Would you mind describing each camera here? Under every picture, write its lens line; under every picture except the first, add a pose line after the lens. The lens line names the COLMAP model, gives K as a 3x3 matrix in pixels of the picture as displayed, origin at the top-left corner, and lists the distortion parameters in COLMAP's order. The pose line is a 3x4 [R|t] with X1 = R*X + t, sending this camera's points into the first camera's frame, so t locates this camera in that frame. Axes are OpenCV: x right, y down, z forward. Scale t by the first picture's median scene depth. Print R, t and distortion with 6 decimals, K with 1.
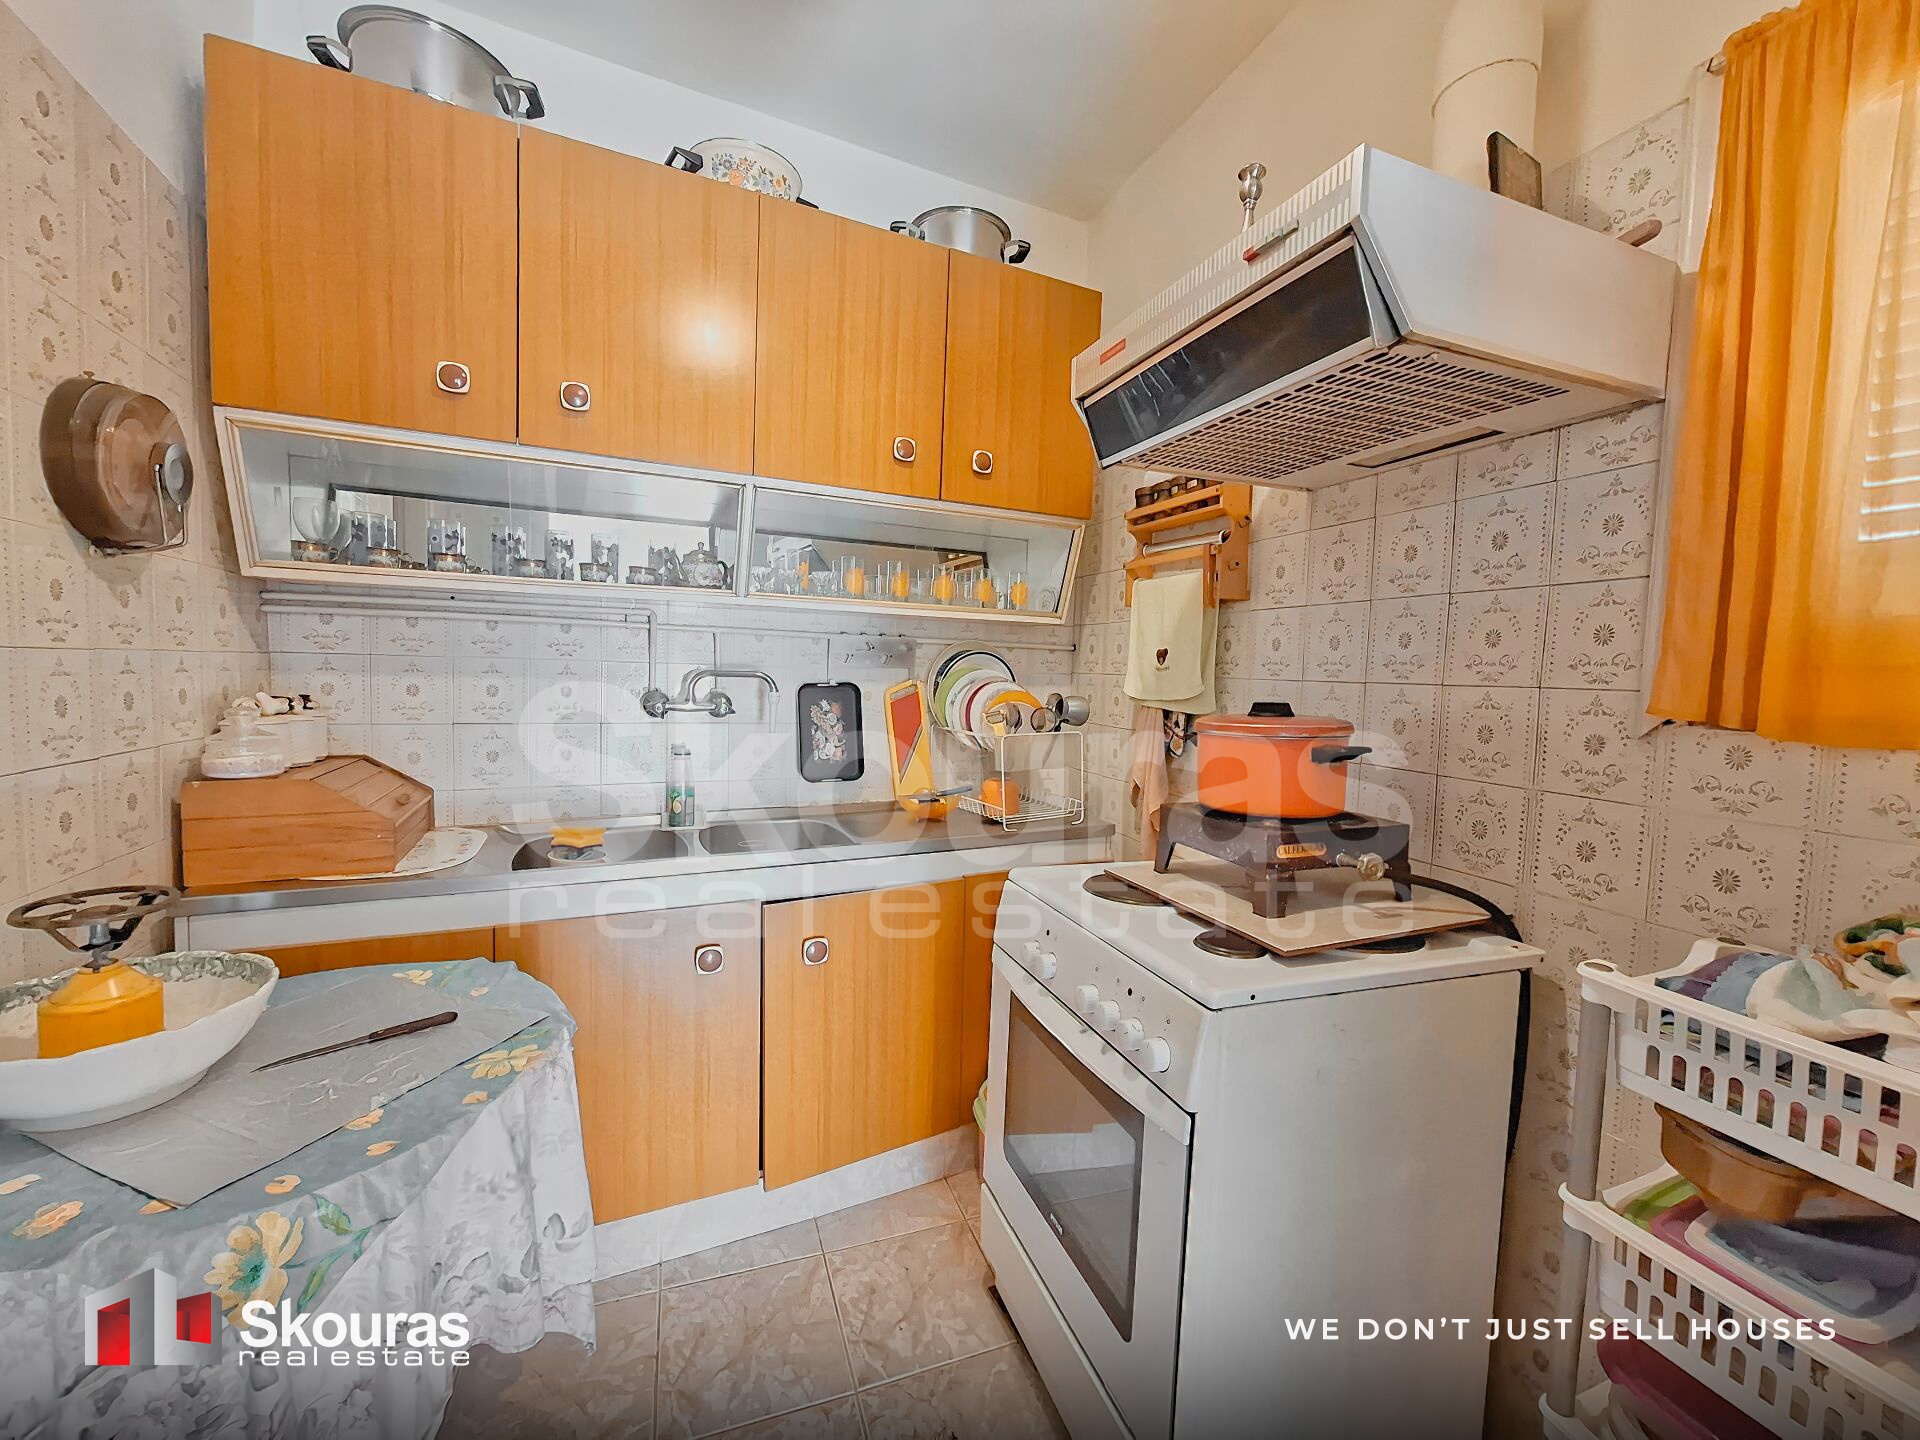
lens RADIAL K [[764.4, 0, 960.0], [0, 764.4, 720.0], [0, 0, 1]] dist [-0.011524, -0.000129]
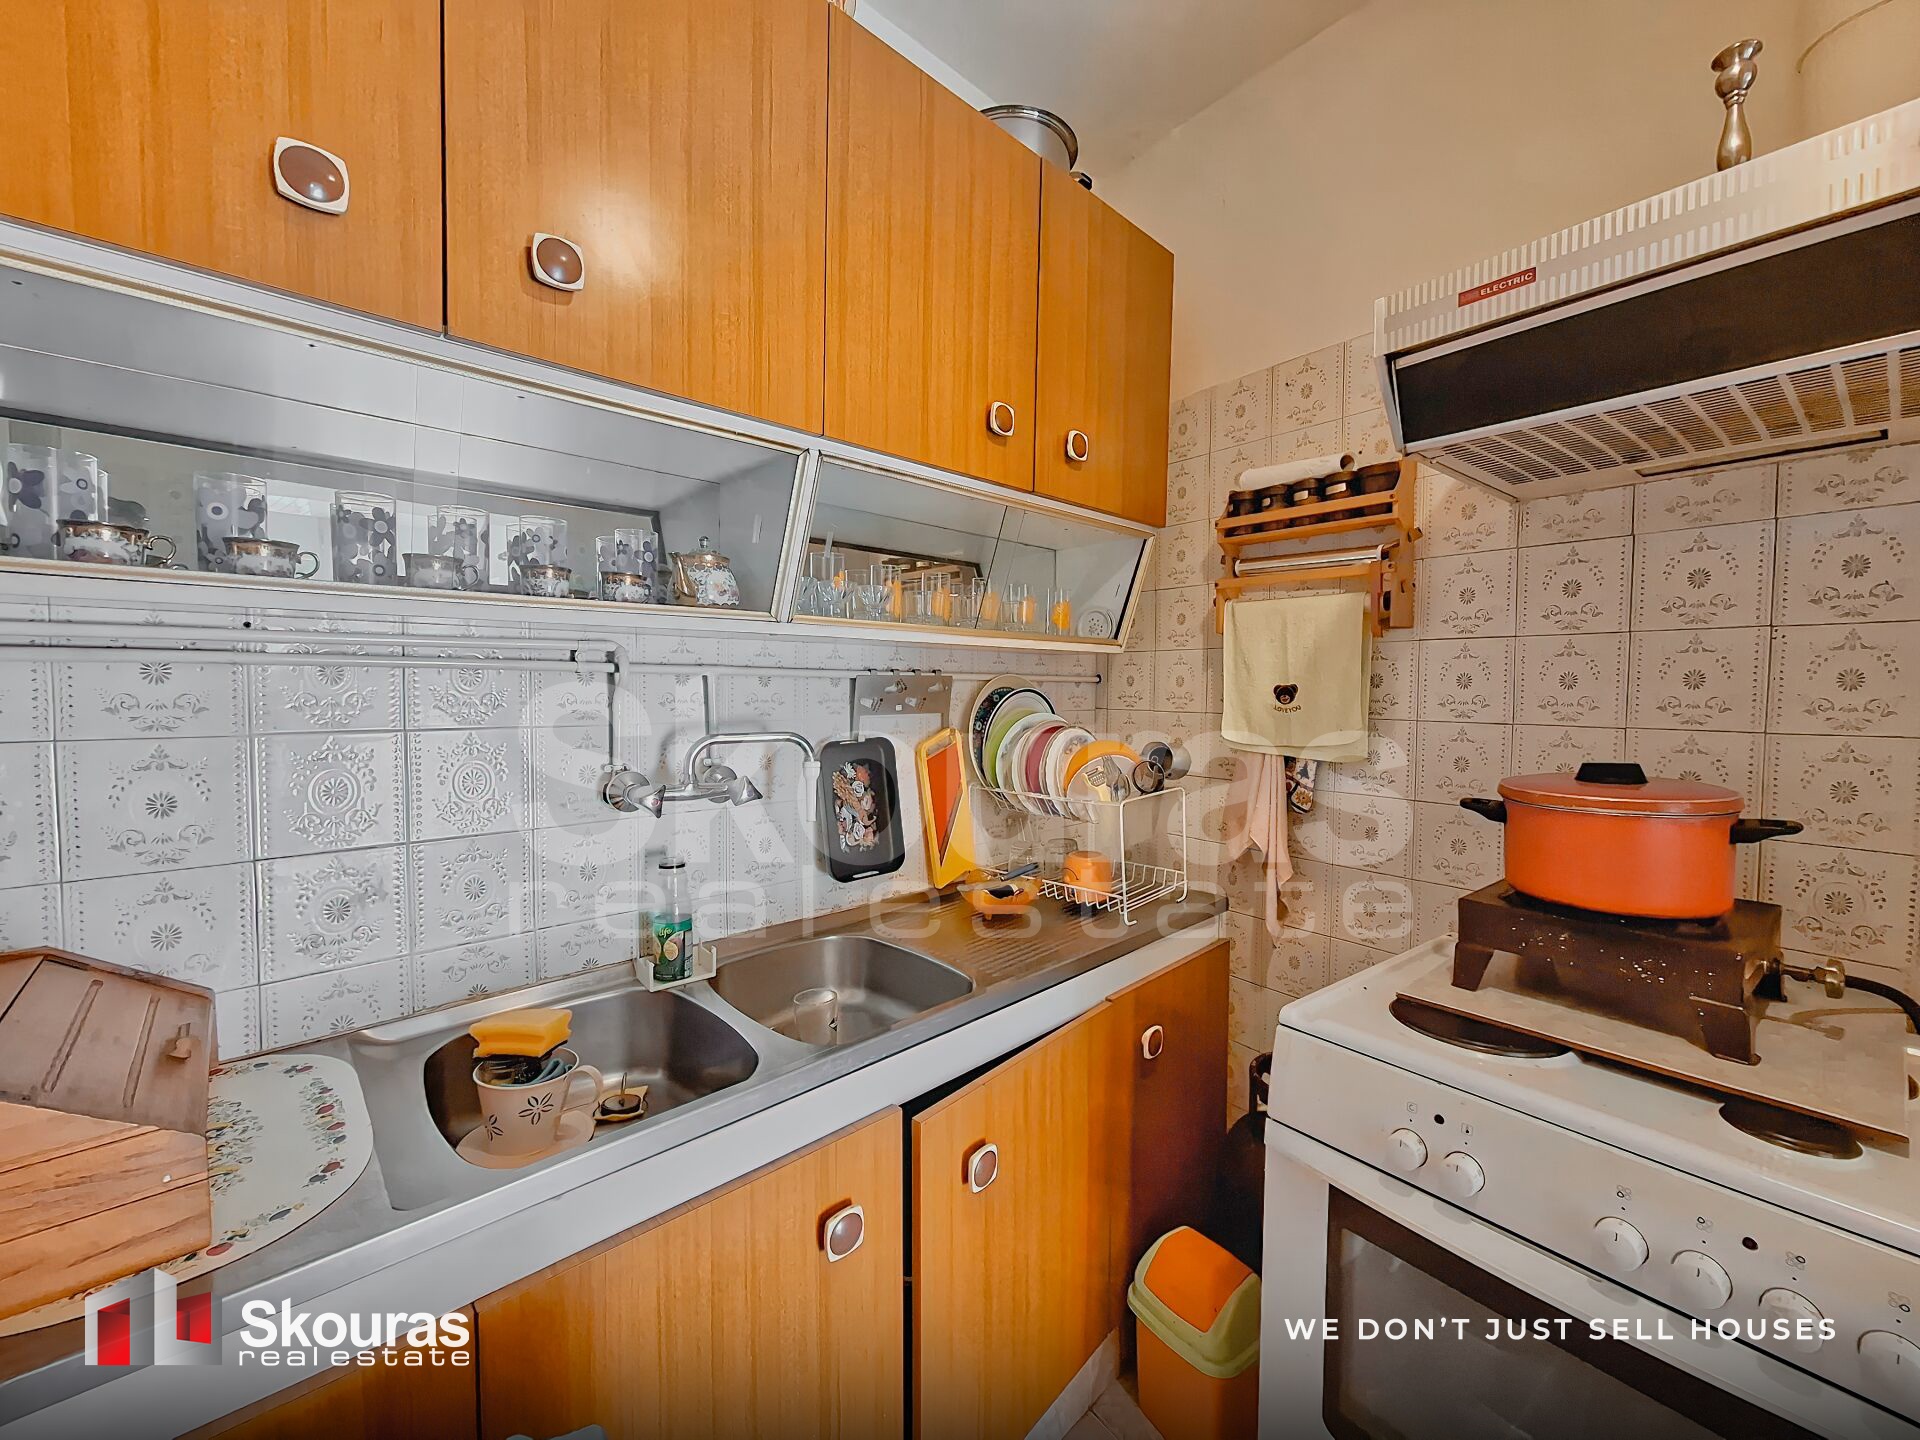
lens RADIAL K [[754.9, 0, 960.0], [0, 754.9, 720.0], [0, 0, 1]] dist [-0.008061, -0.000147]
pose [[0.951590, -0.038496, 0.304949, -0.335198], [0.043162, 0.999031, -0.008572, -0.064481], [-0.304324, 0.021319, 0.952330, 0.331502]]
